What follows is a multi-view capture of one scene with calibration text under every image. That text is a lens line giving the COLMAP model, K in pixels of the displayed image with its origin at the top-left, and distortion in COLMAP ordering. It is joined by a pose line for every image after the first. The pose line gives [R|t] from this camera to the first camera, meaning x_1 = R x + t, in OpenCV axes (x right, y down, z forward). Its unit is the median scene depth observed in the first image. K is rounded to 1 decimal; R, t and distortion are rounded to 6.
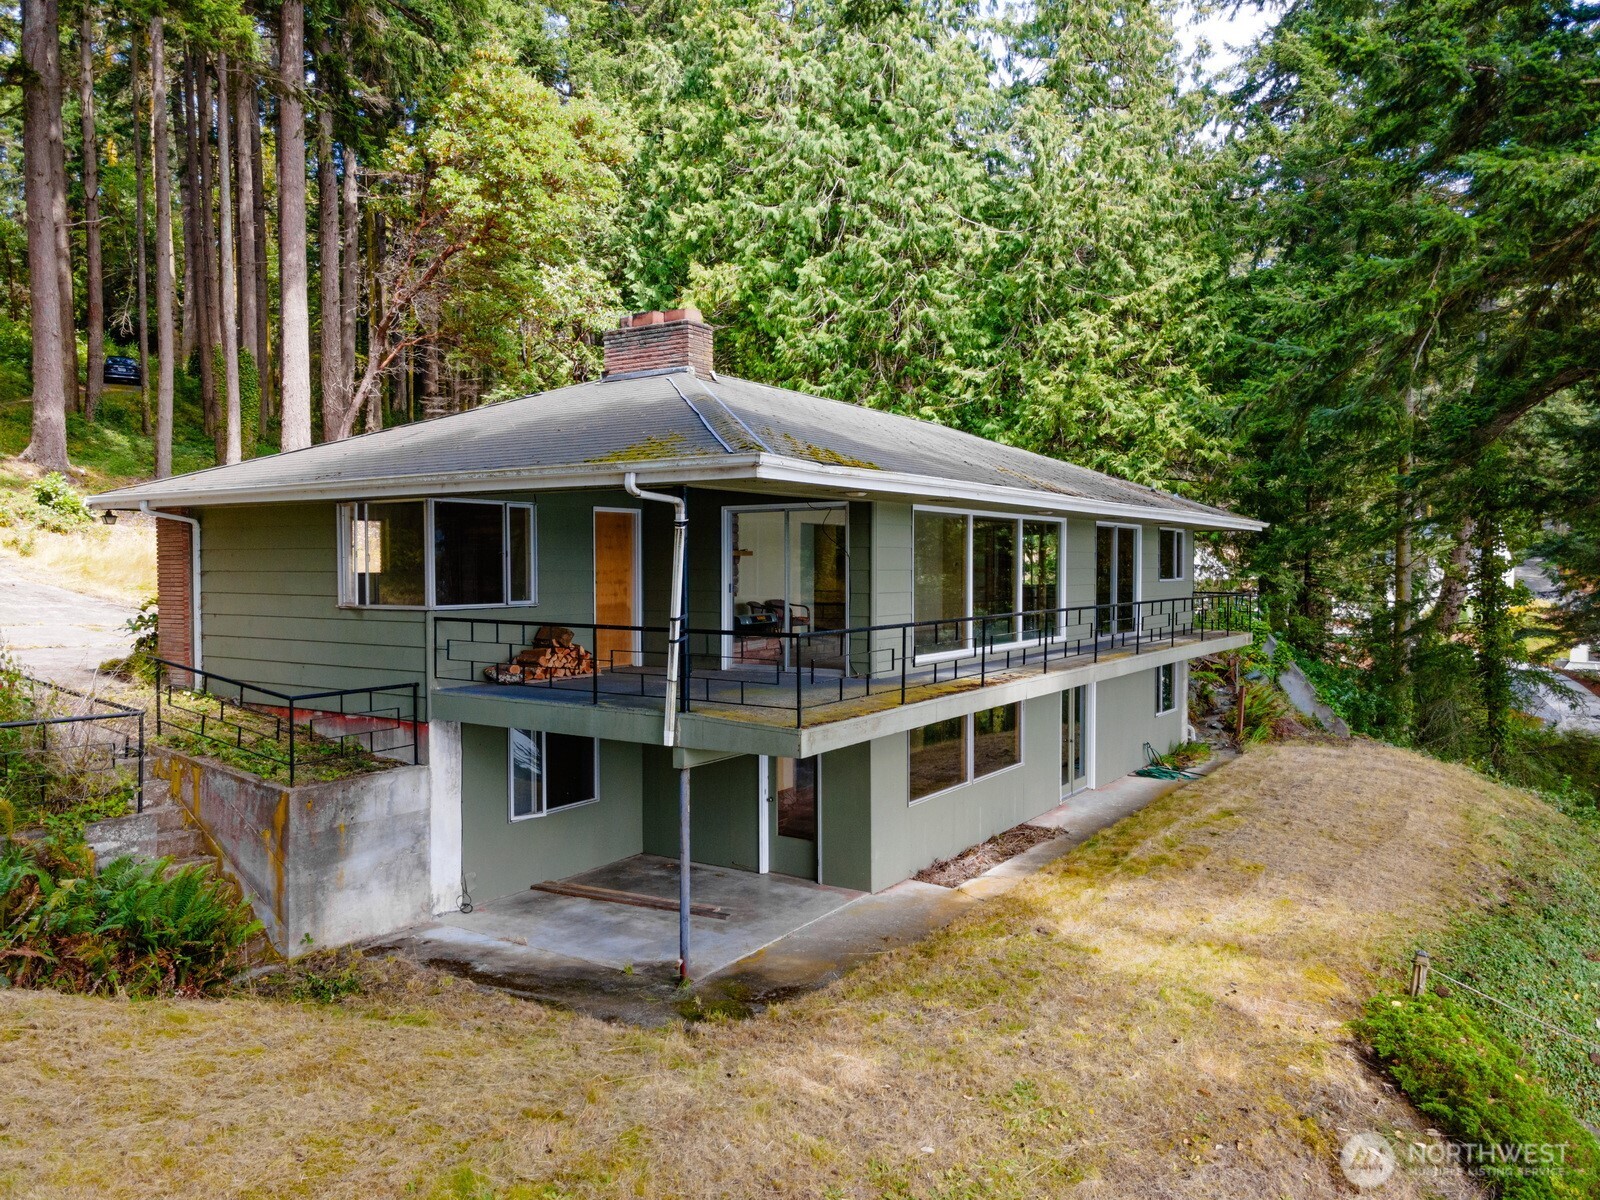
lens RADIAL K [[1139.5, 0, 799.2], [0, 1139.5, 590.0], [0, 0, 1]] dist [0.034438, -0.006025]
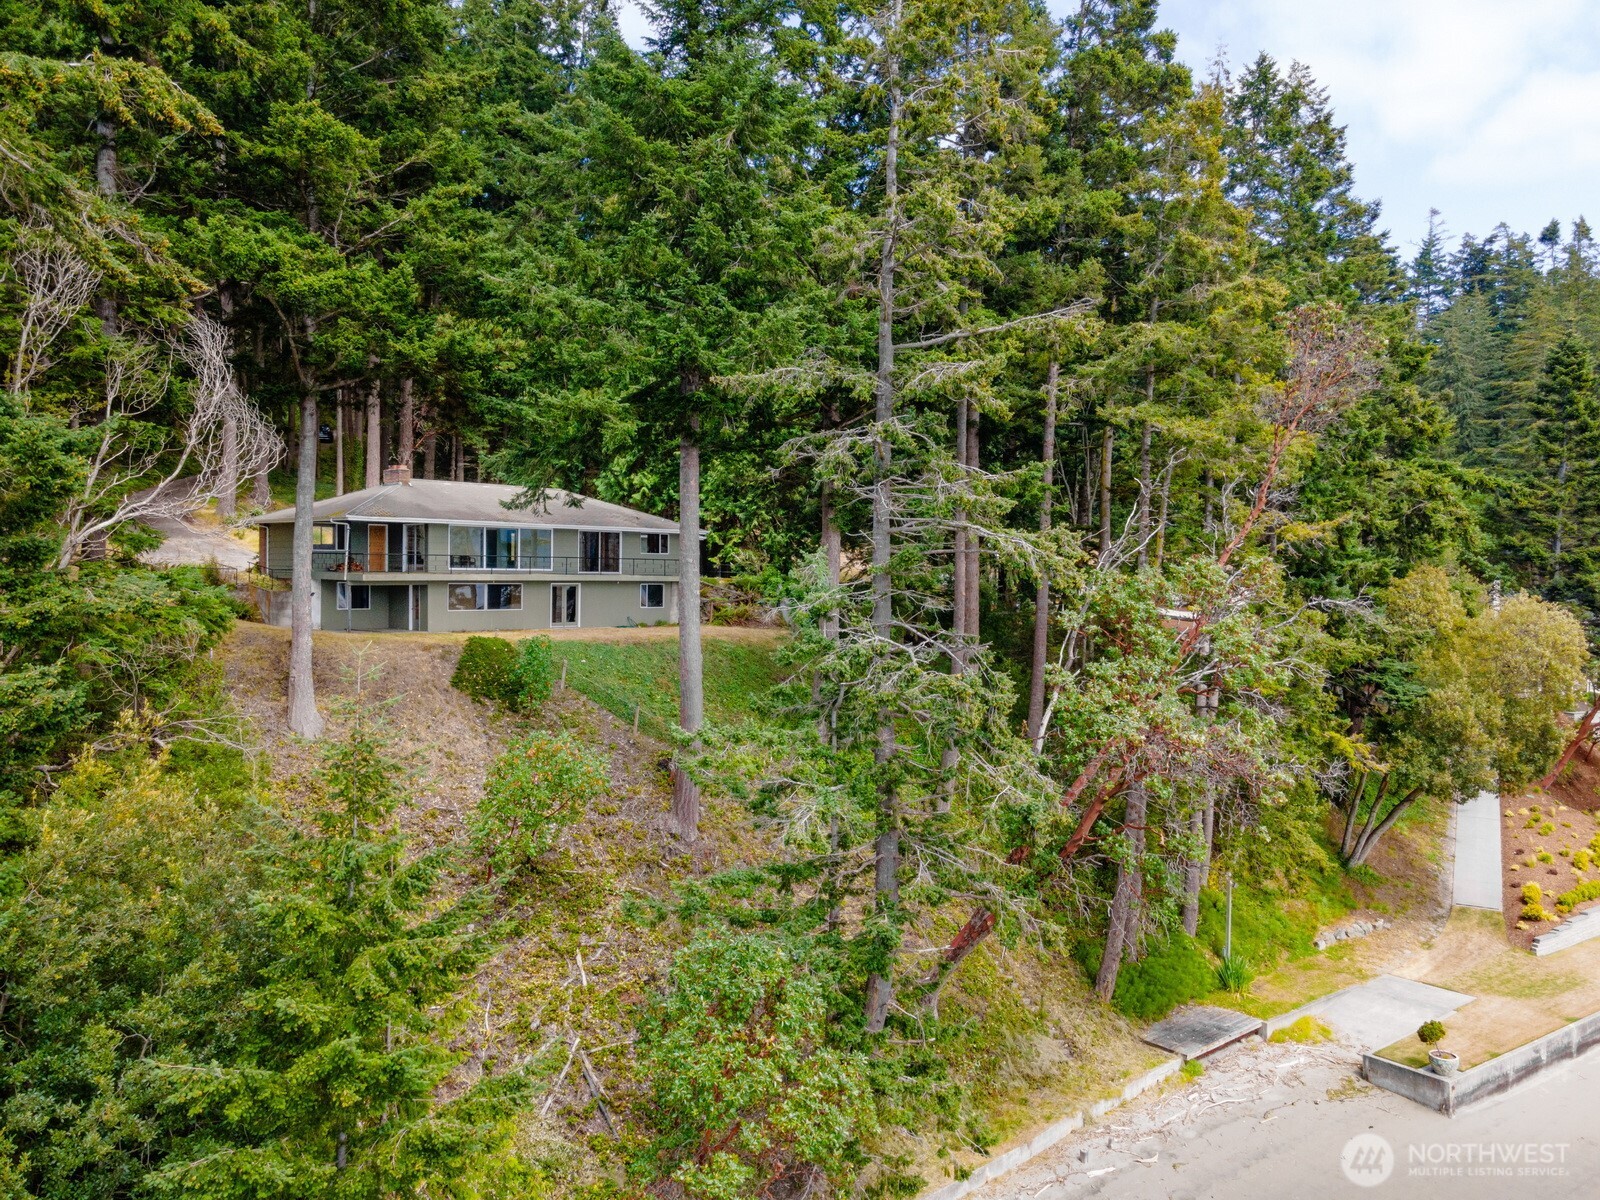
lens RADIAL K [[1139.5, 0, 799.2], [0, 1139.5, 590.0], [0, 0, 1]] dist [0.034438, -0.006025]
pose [[0.981633, 0.019568, -0.189772, 2.110699], [-0.019274, 0.999808, 0.003391, 0.107059], [0.189802, 0.000329, 0.981822, -2.594964]]
